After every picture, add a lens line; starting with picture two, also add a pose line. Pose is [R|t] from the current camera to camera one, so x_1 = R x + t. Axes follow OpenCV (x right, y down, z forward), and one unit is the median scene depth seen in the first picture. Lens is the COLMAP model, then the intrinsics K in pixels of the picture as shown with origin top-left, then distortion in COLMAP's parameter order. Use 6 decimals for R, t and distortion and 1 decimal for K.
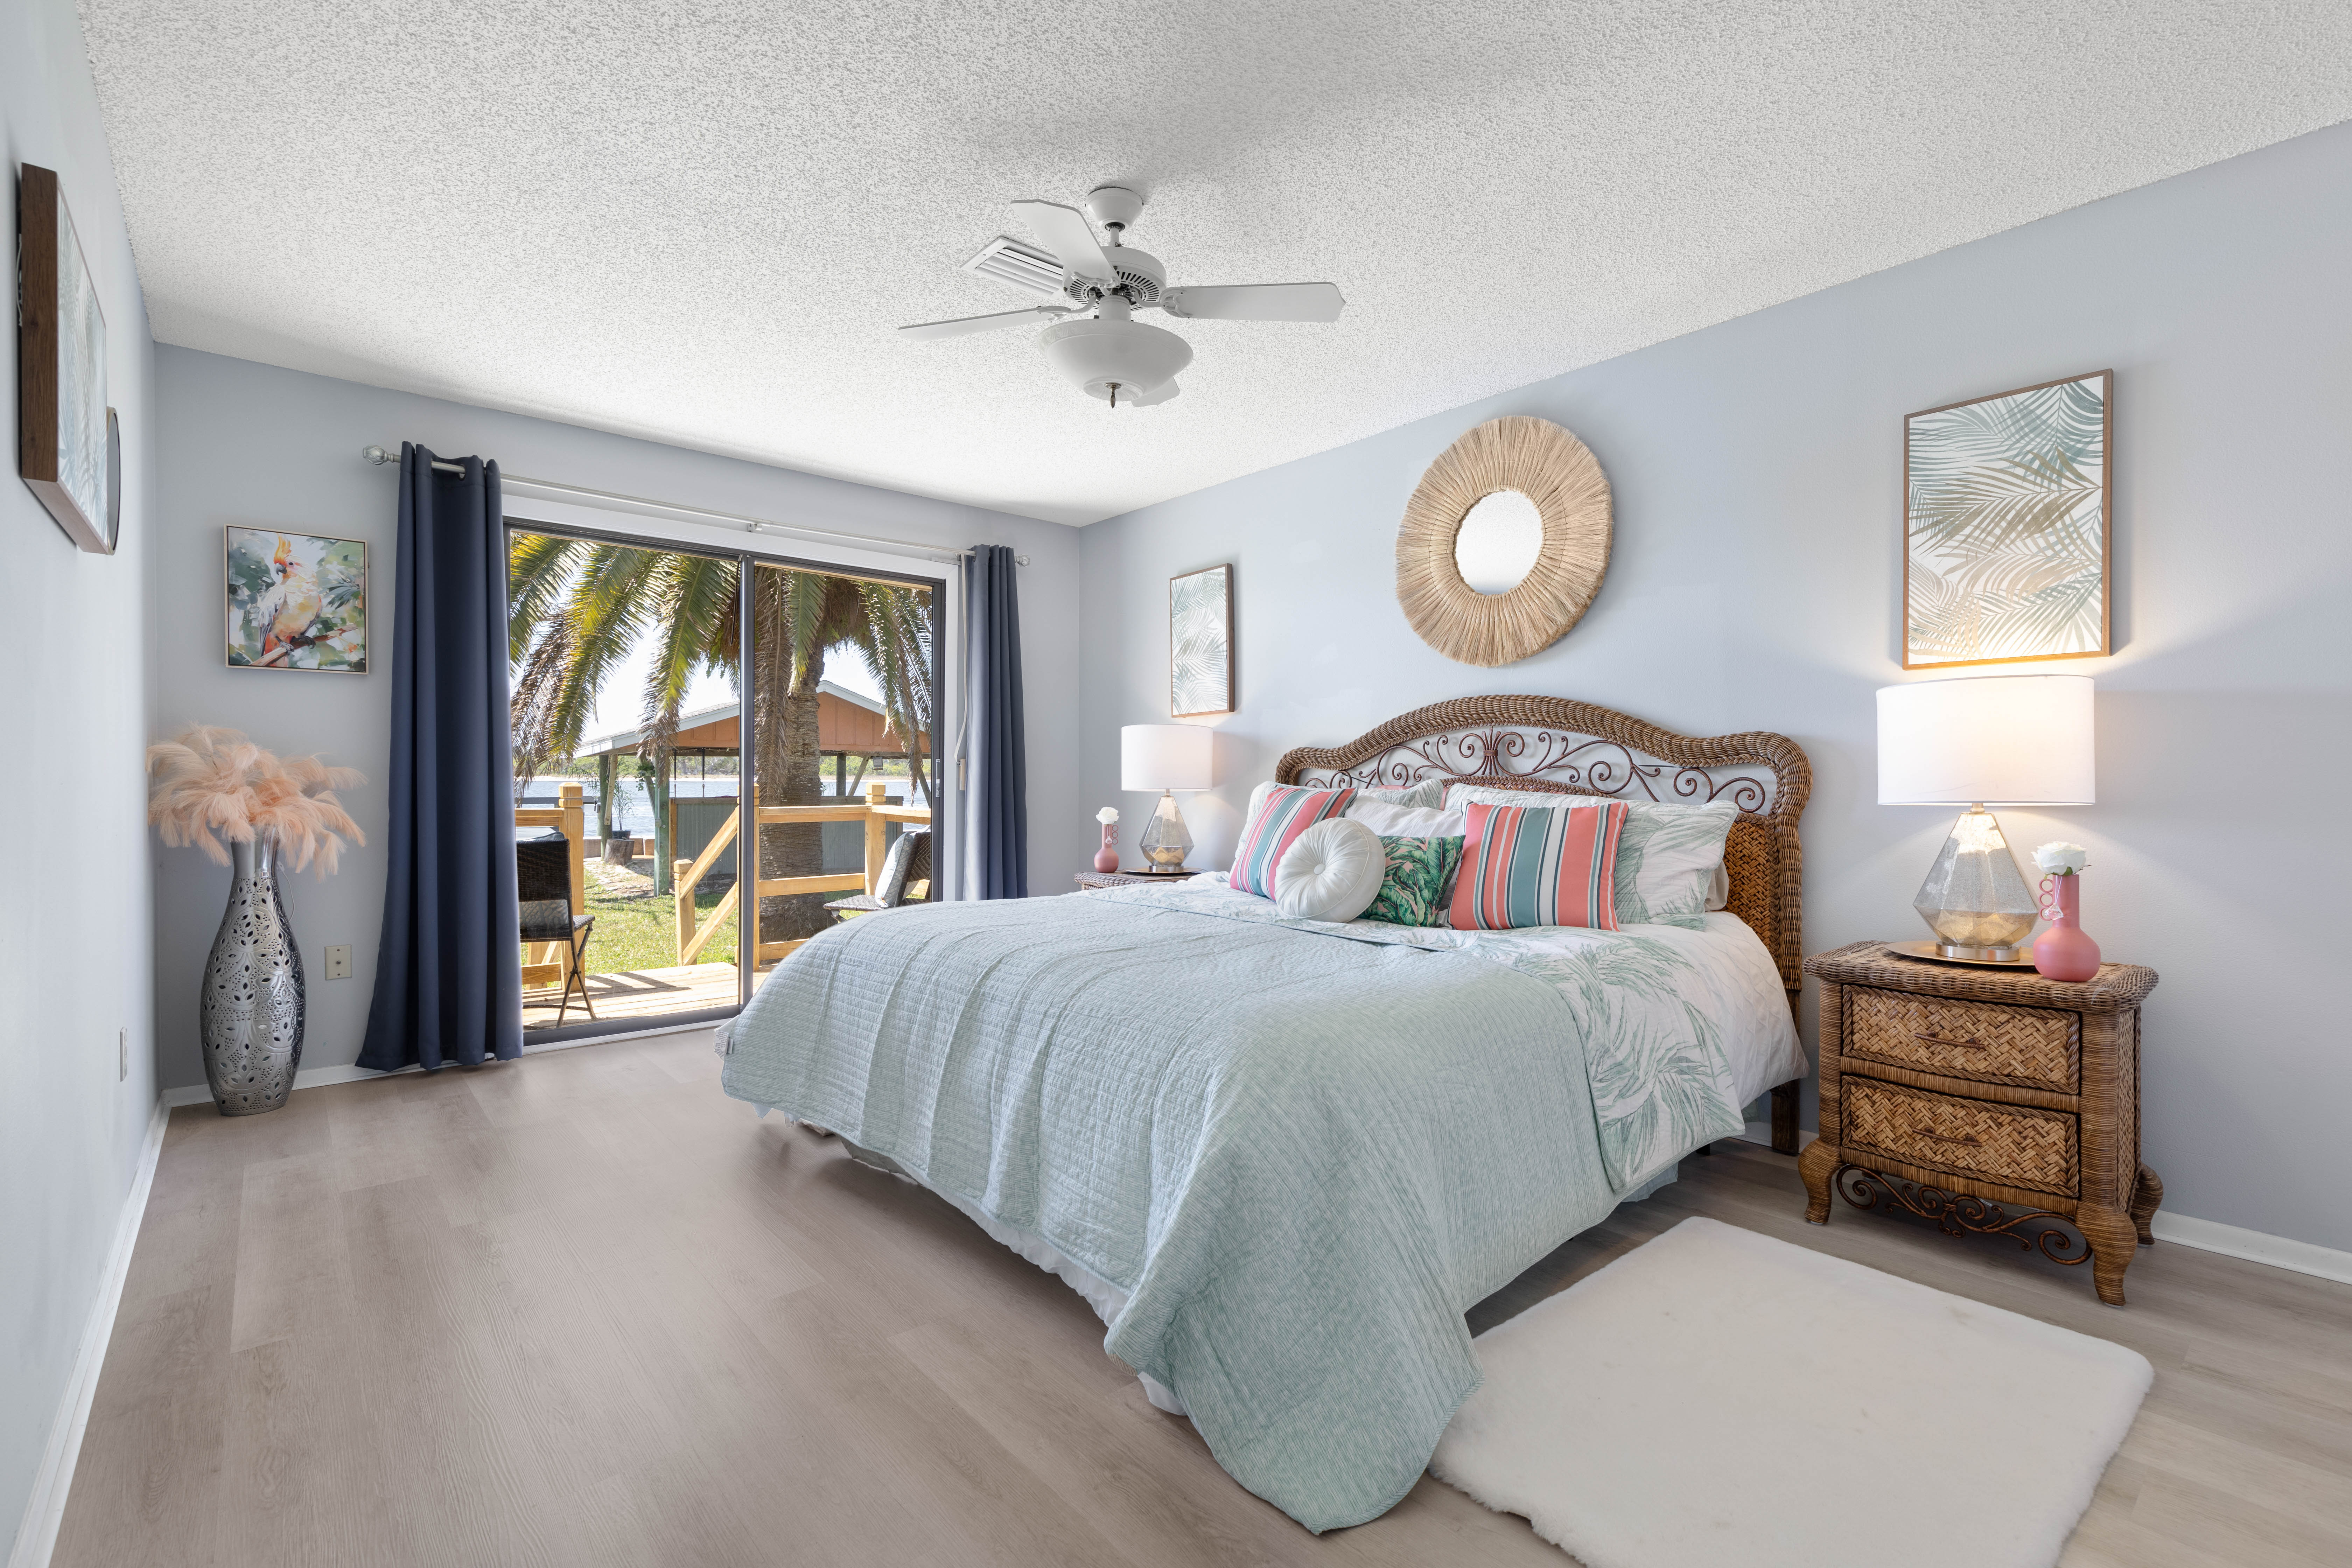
lens RADIAL K [[1071.1, 0, 1182.4], [0, 1071.1, 780.6], [0, 0, 1]] dist [0.010889, -0.001999]
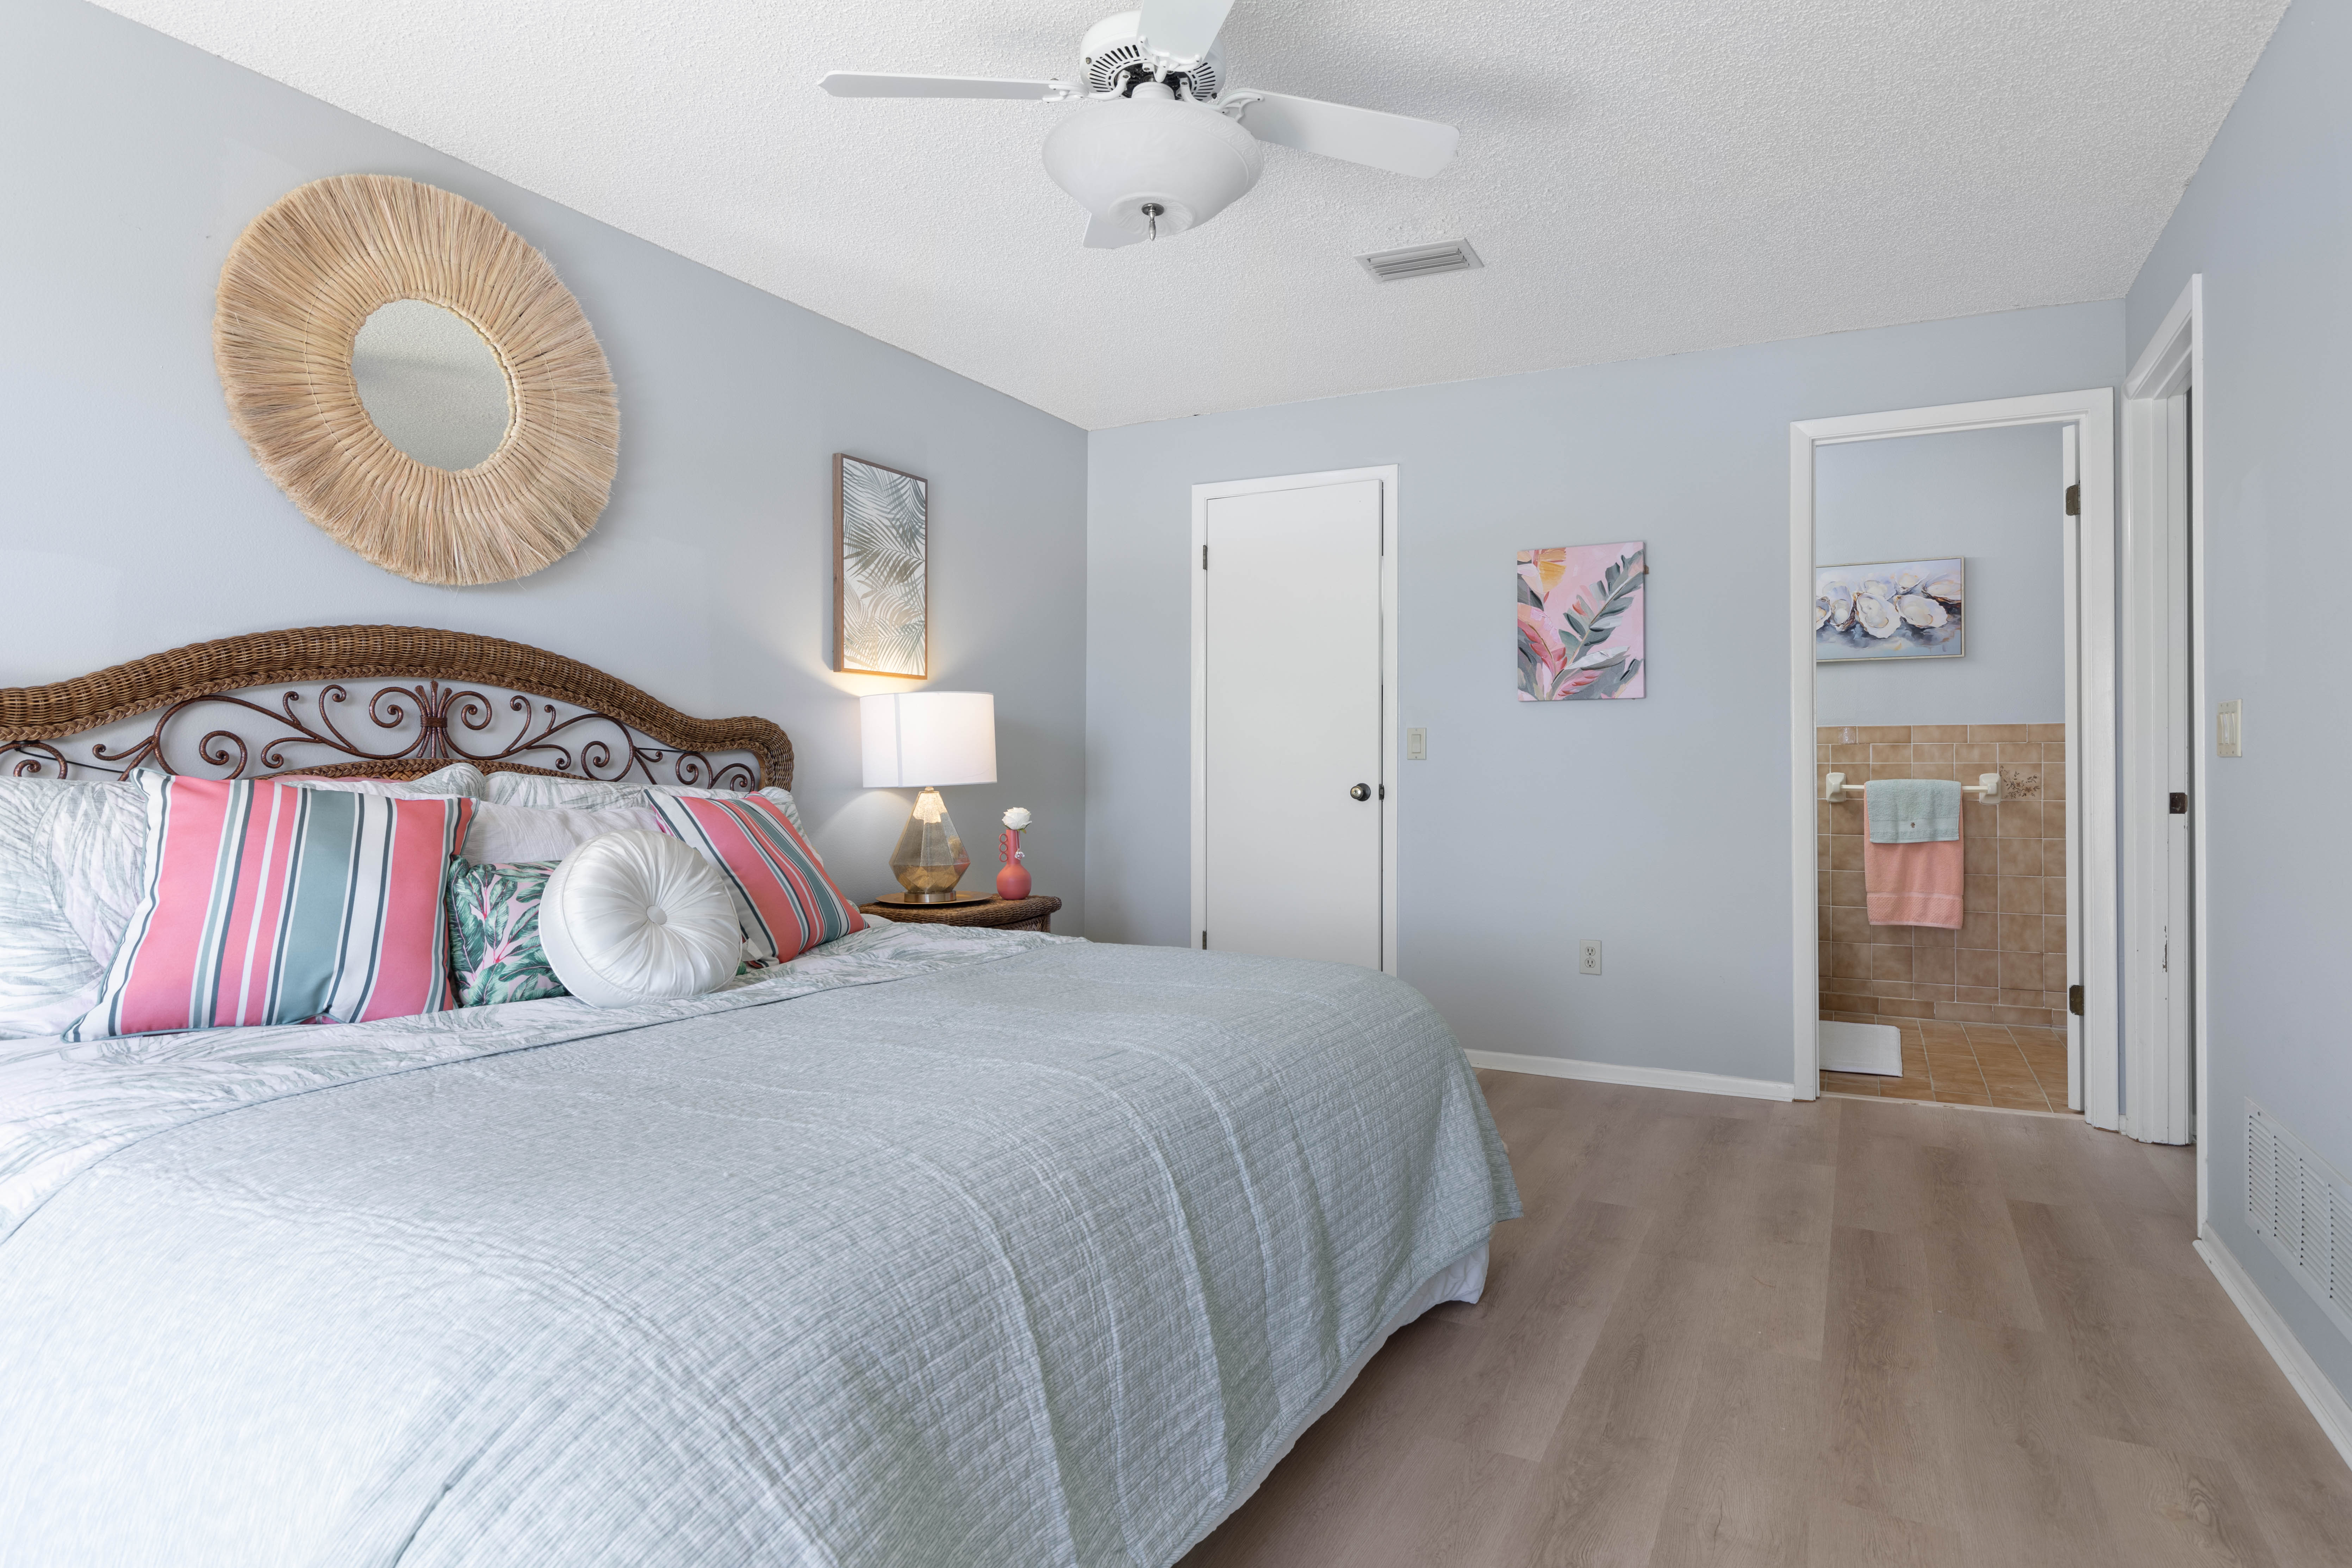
lens RADIAL K [[1384.0, 0, 1180.2], [0, 1384.0, 780.6], [0, 0, 1]] dist [0.004340, -0.000077]
pose [[-0.390737, 0.001356, 0.920501, -0.659734], [0.008577, 0.999961, 0.002168, 0.010884], [-0.920462, 0.008743, -0.390734, 0.974383]]
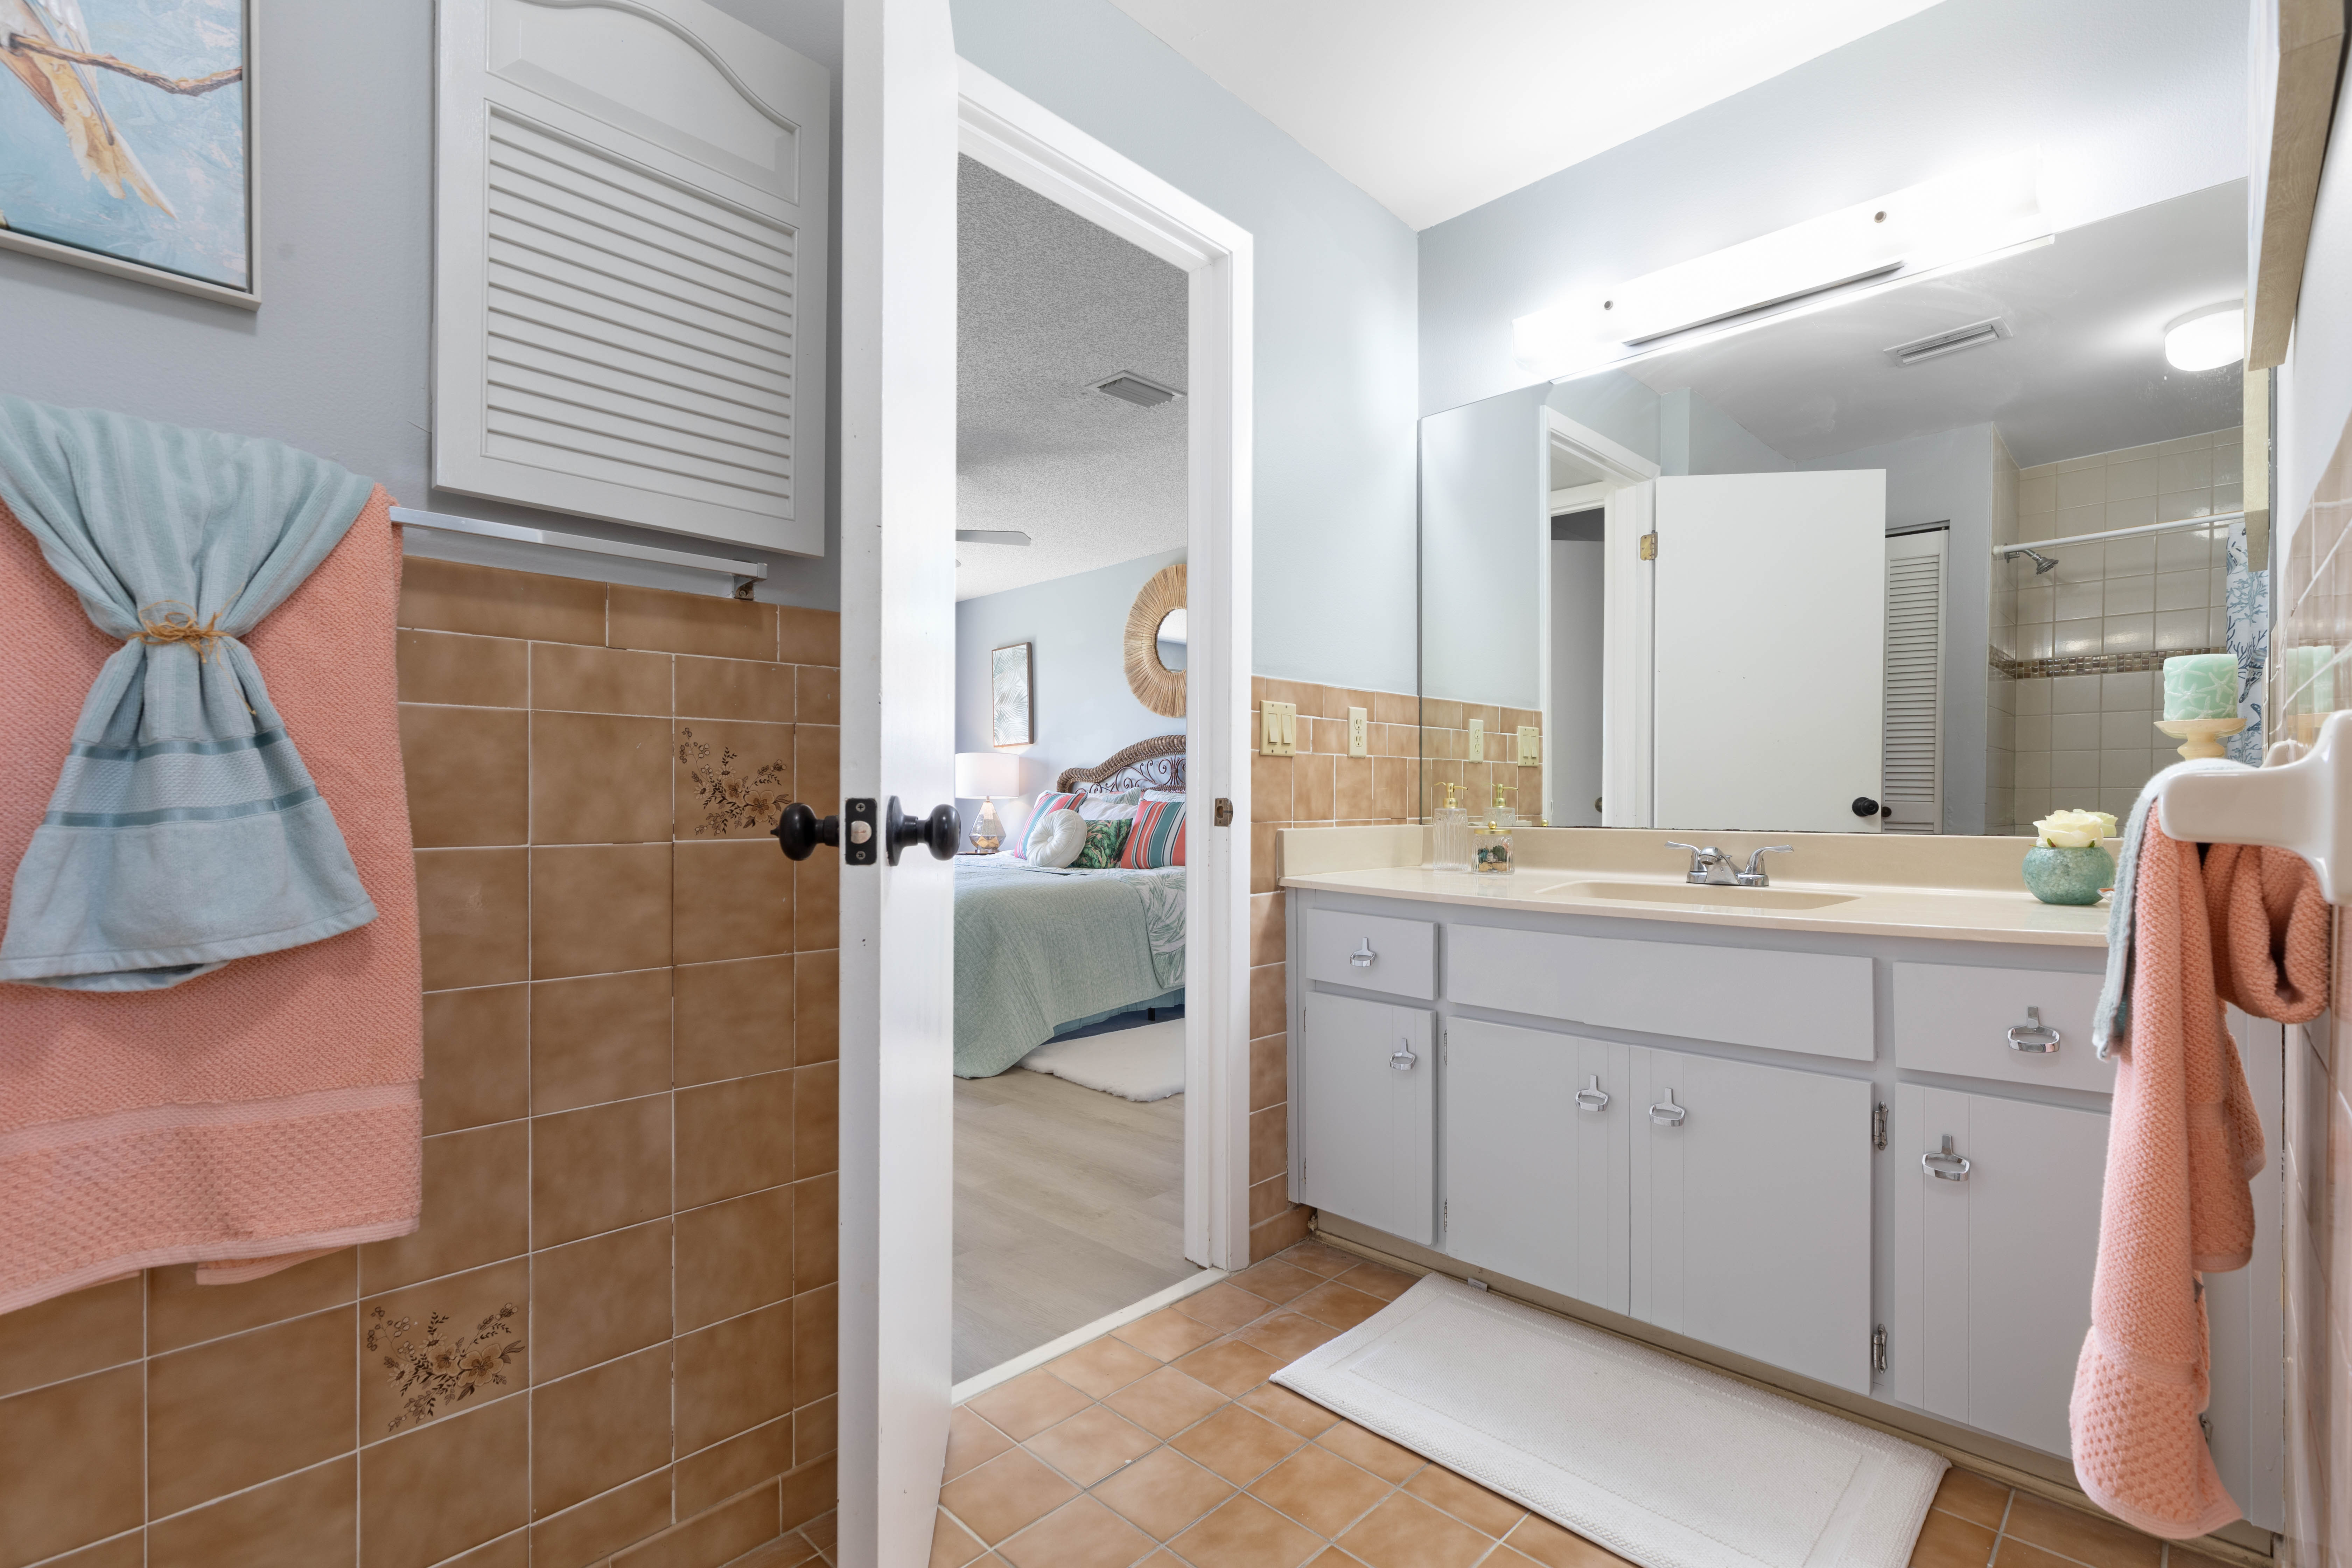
lens RADIAL K [[1071.1, 0, 1175.0], [0, 1071.1, 794.8], [0, 0, 1]] dist [0.010889, -0.001999]
pose [[0.996904, -0.004556, 0.078499, 0.172250], [0.005125, 0.999962, -0.007047, 0.022955], [-0.078464, 0.007428, 0.996889, -0.641711]]
